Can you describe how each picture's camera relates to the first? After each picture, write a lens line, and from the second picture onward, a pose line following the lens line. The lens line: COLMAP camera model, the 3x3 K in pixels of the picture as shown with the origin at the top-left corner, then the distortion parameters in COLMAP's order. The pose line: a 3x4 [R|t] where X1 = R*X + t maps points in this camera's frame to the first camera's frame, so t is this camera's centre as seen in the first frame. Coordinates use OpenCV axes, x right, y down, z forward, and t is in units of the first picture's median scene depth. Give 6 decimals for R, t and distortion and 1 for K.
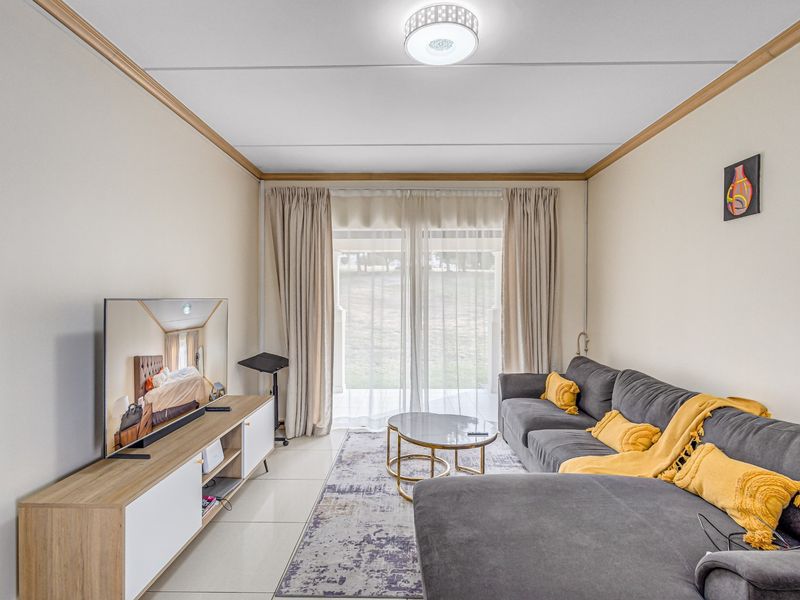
lens RADIAL K [[426.8, 0, 397.3], [0, 426.8, 298.5], [0, 0, 1]] dist [-0.001319, 0.001579]
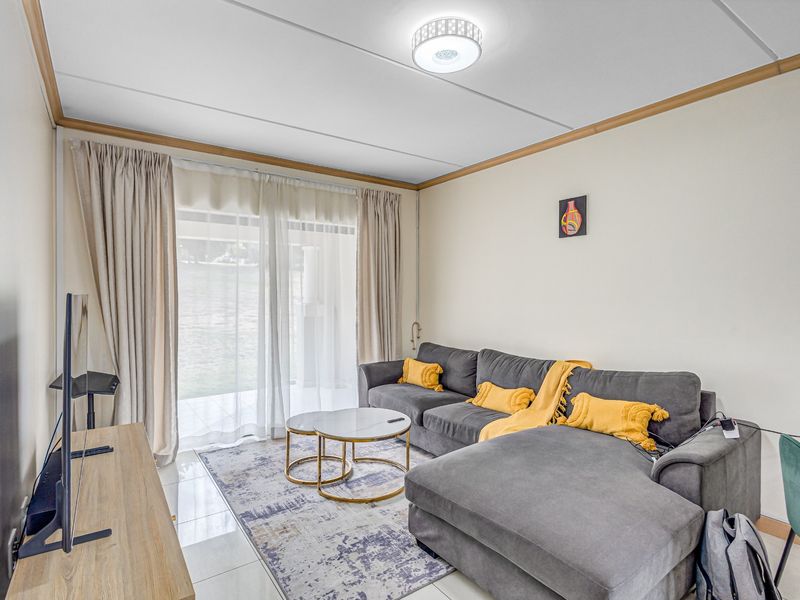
lens RADIAL K [[426.8, 0, 396.5], [0, 426.8, 298.0], [0, 0, 1]] dist [-0.001319, 0.001579]
pose [[0.805084, -0.009154, 0.593090, -0.323080], [0.002427, 0.999923, 0.012139, -0.000260], [-0.593156, -0.008333, 0.805045, 0.110389]]
